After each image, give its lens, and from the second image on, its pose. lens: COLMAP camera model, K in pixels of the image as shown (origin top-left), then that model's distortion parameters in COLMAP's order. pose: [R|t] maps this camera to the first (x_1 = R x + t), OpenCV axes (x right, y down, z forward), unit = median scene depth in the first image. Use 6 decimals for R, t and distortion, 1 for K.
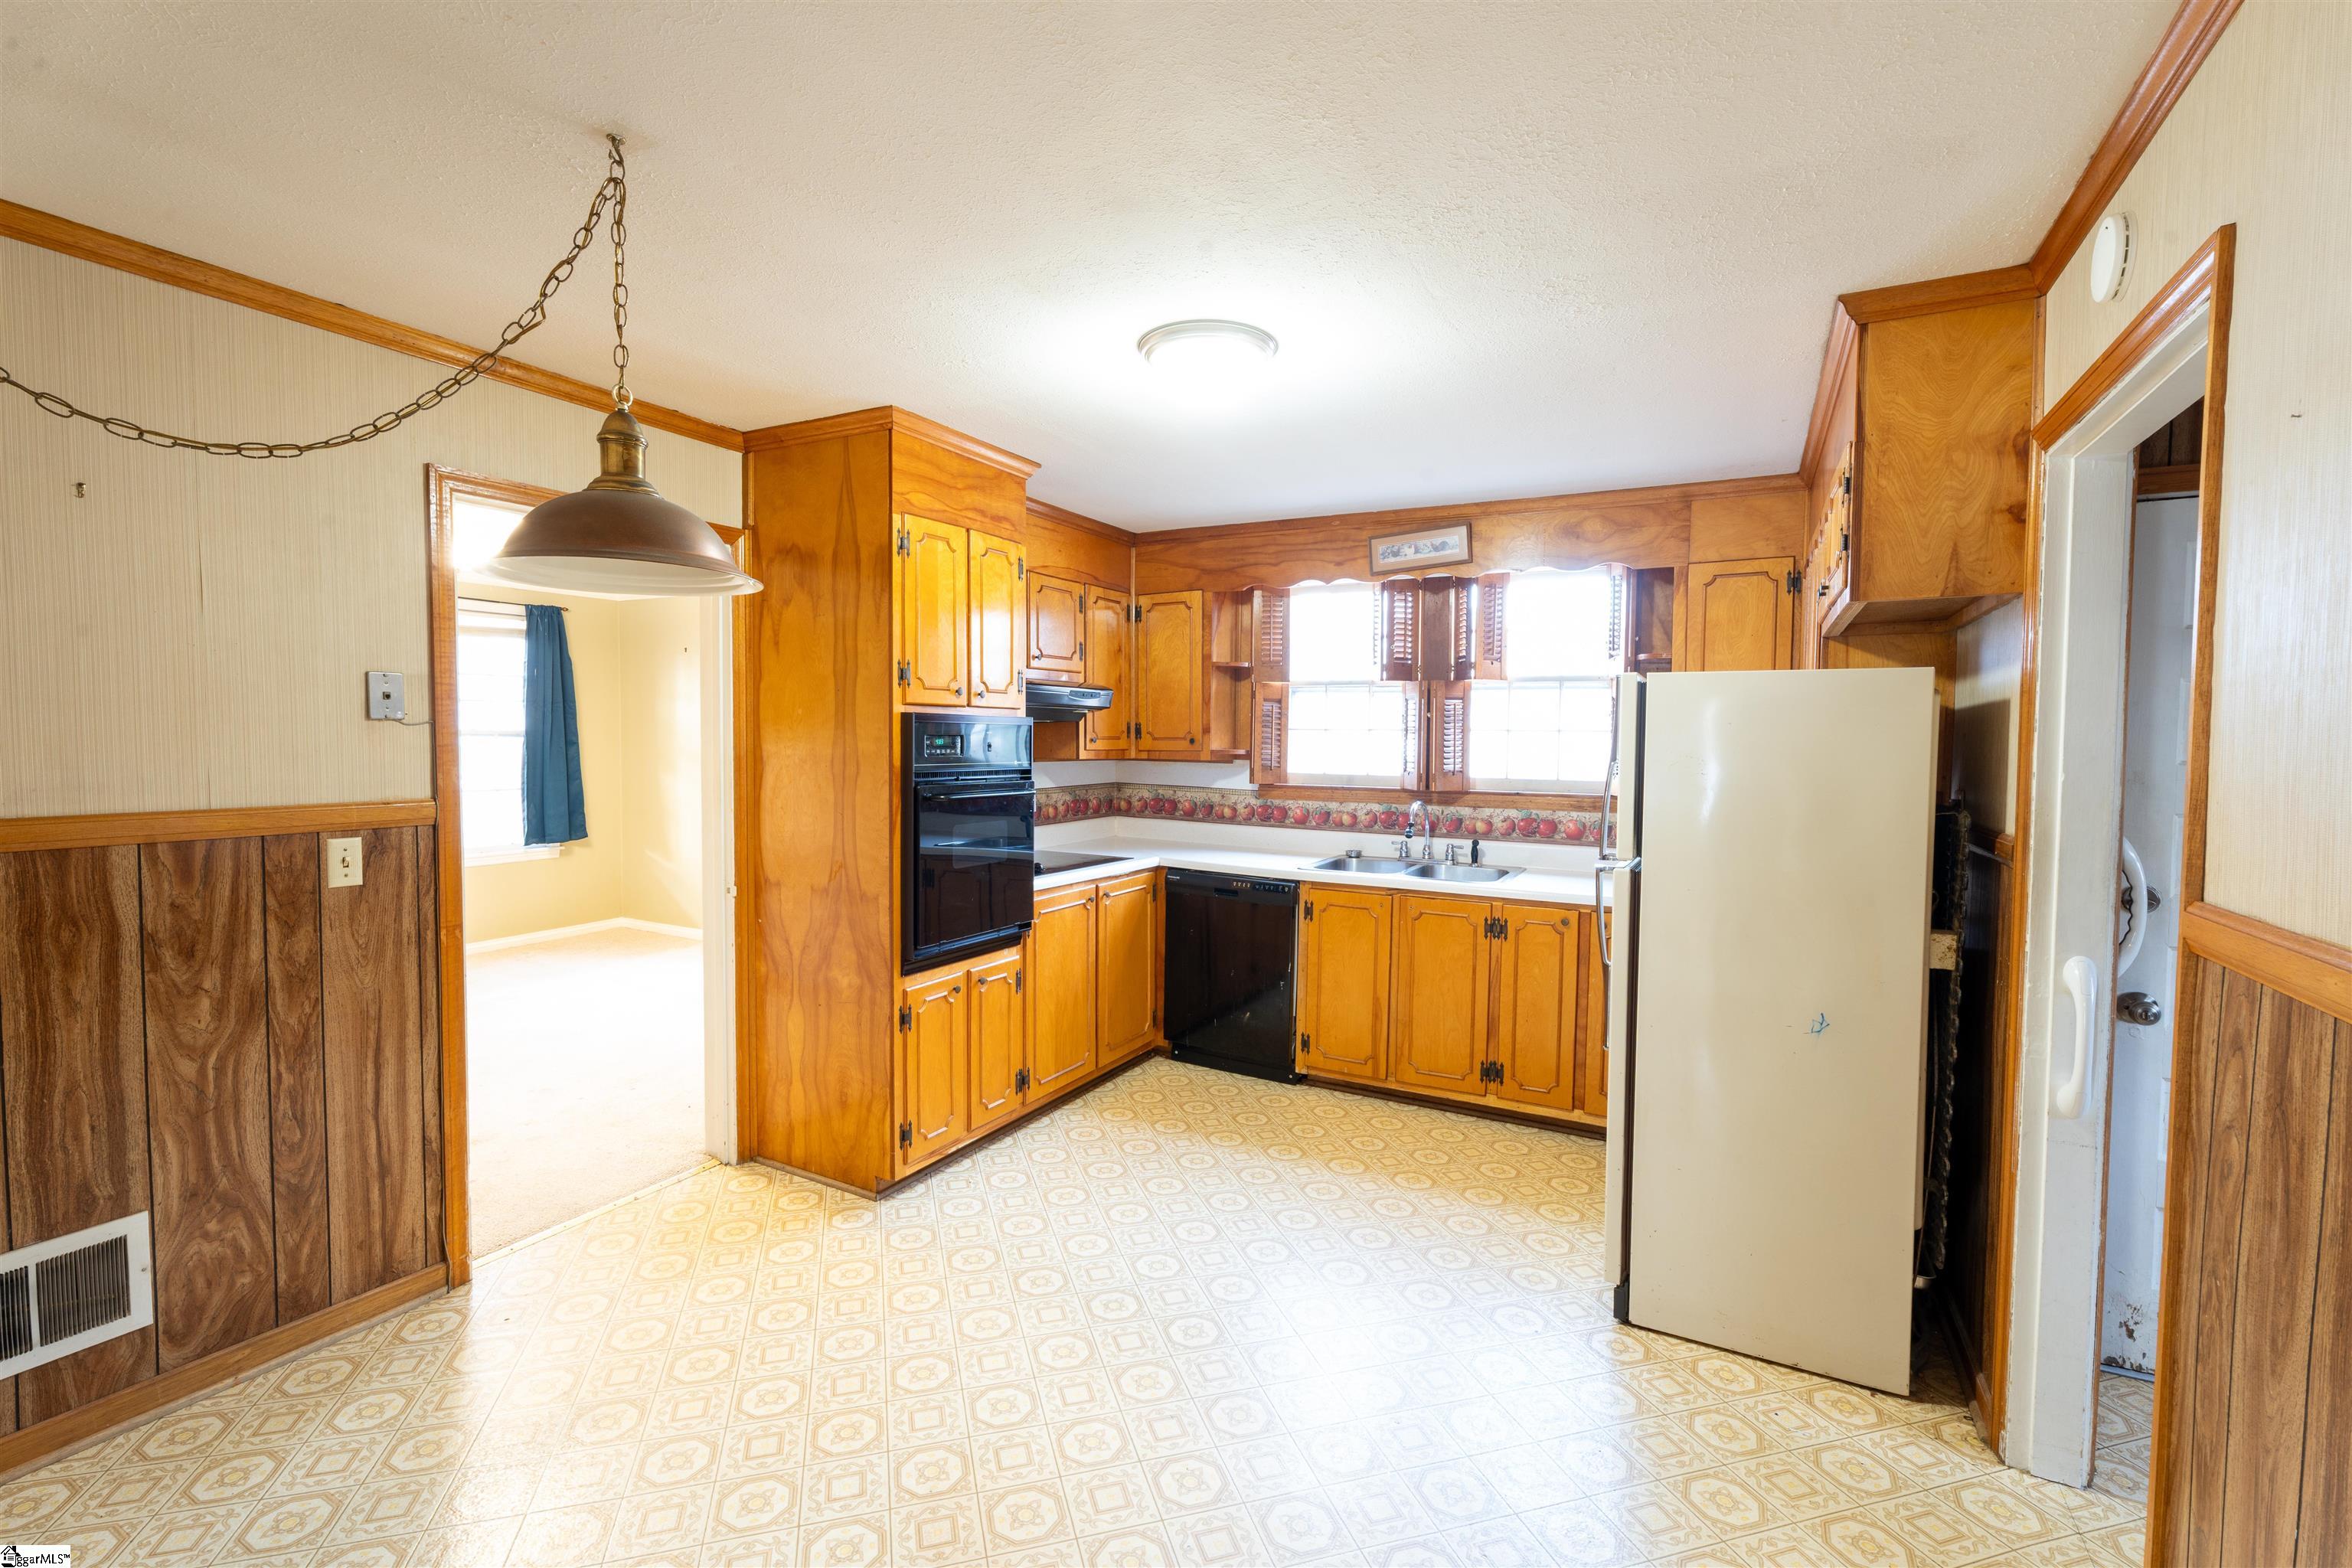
lens RADIAL K [[1033.1, 0, 1172.6], [0, 1033.1, 784.4], [0, 0, 1]] dist [-0.002193, 0.000622]
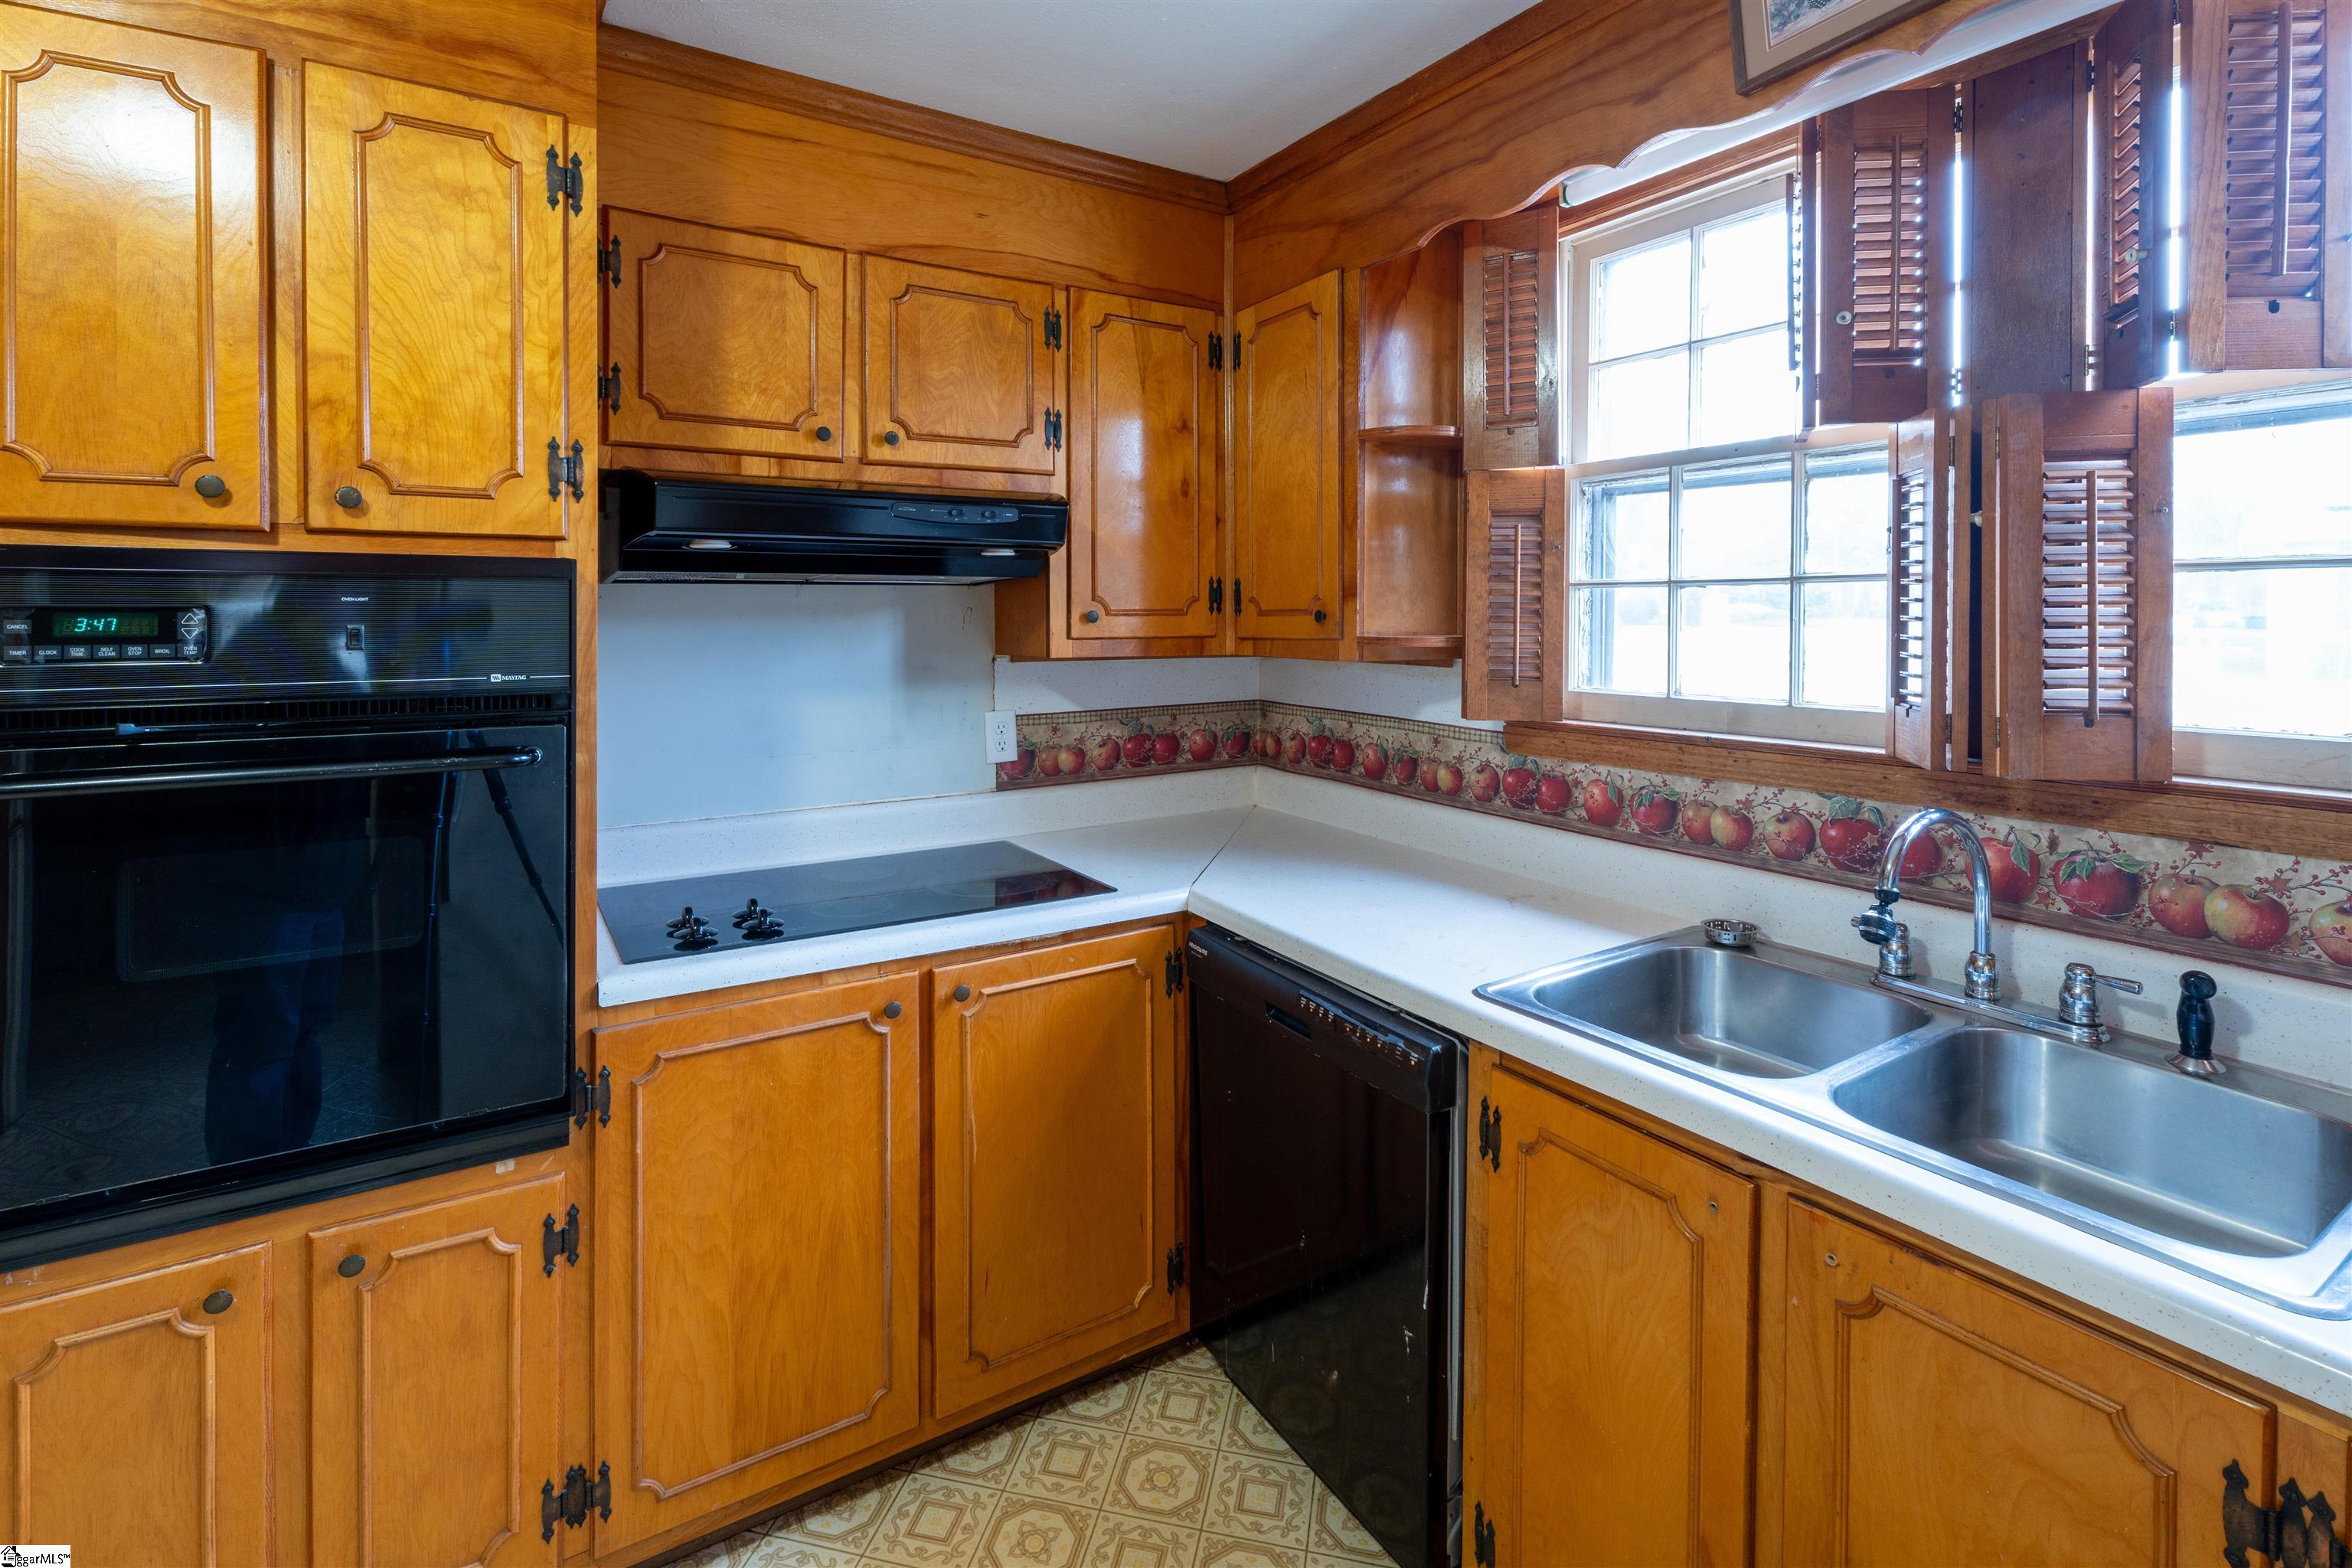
lens RADIAL K [[1079.7, 0, 1136.6], [0, 1079.7, 627.6], [0, 0, 1]] dist [0.000671, 0.000662]
pose [[0.866914, -0.005858, -0.498423, 0.192790], [-0.014194, 0.999235, -0.036432, -0.021031], [0.498255, 0.038658, 0.866168, 0.610854]]
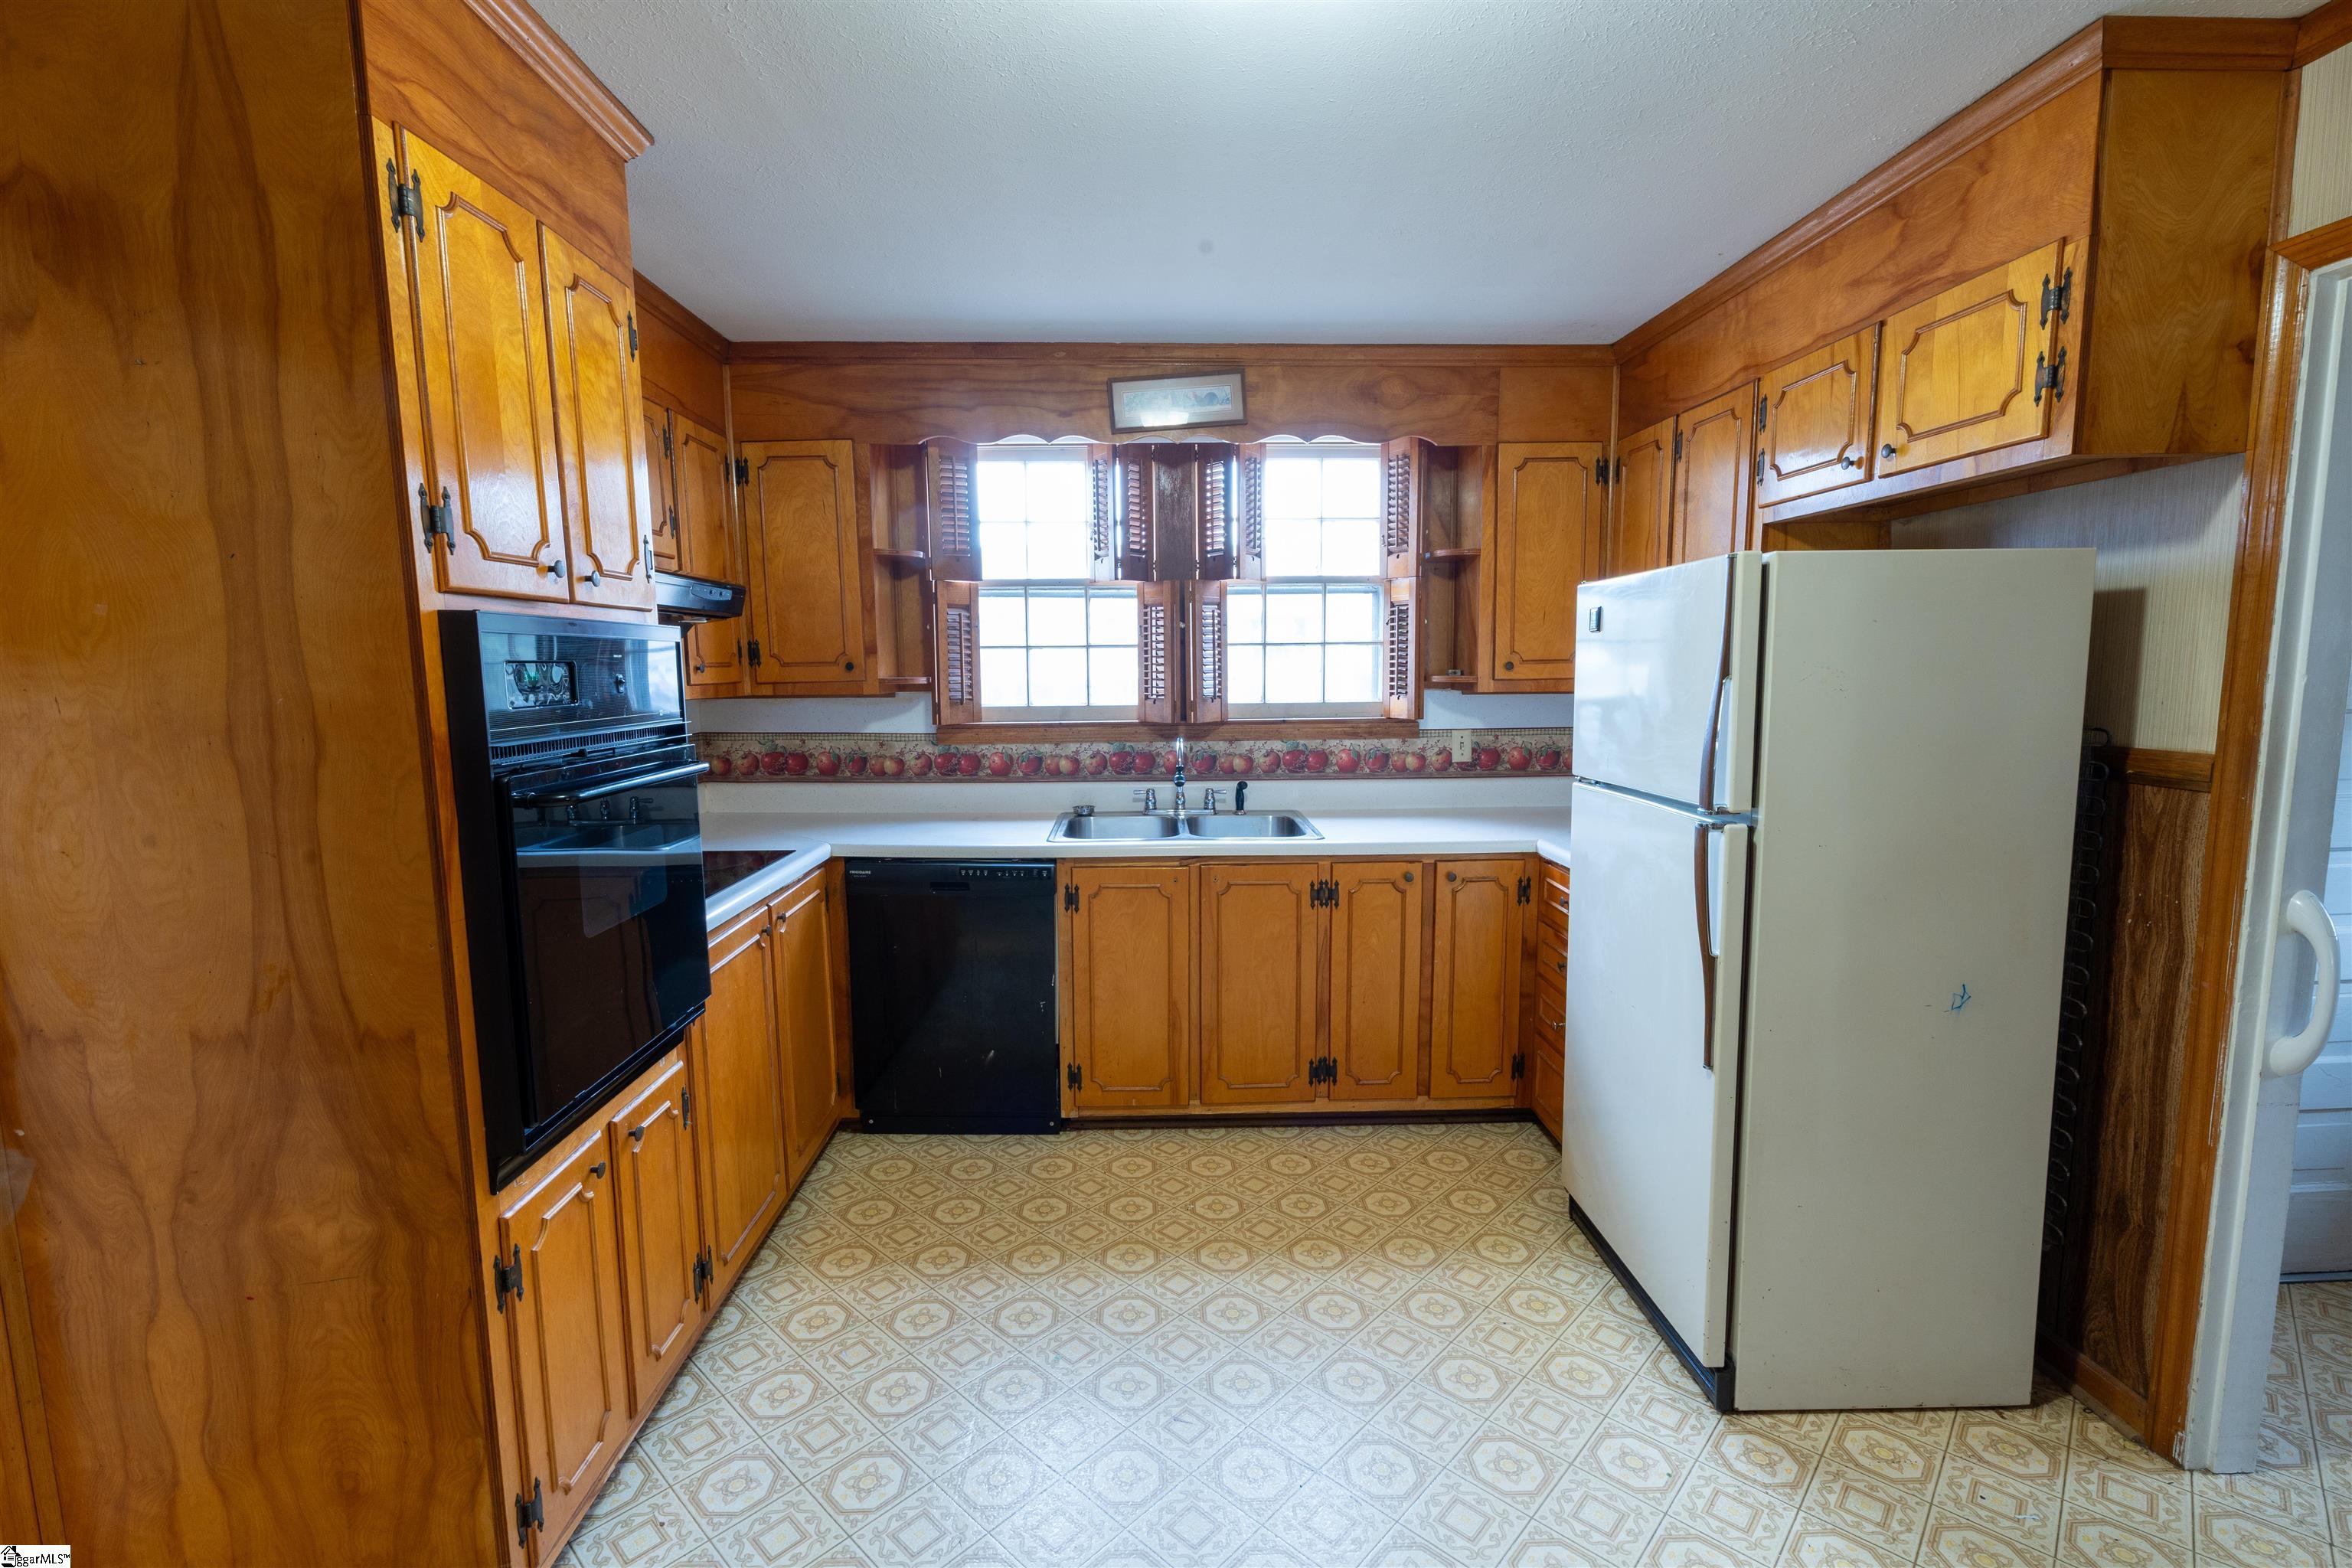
lens RADIAL K [[1032.6, 0, 1171.3], [0, 1032.6, 781.6], [0, 0, 1]] dist [-0.000497, 0.000439]
pose [[0.863982, -0.078496, 0.497367, -0.153059], [0.043058, 0.995673, 0.082345, -0.014622], [-0.501679, -0.049729, 0.863623, 0.329510]]
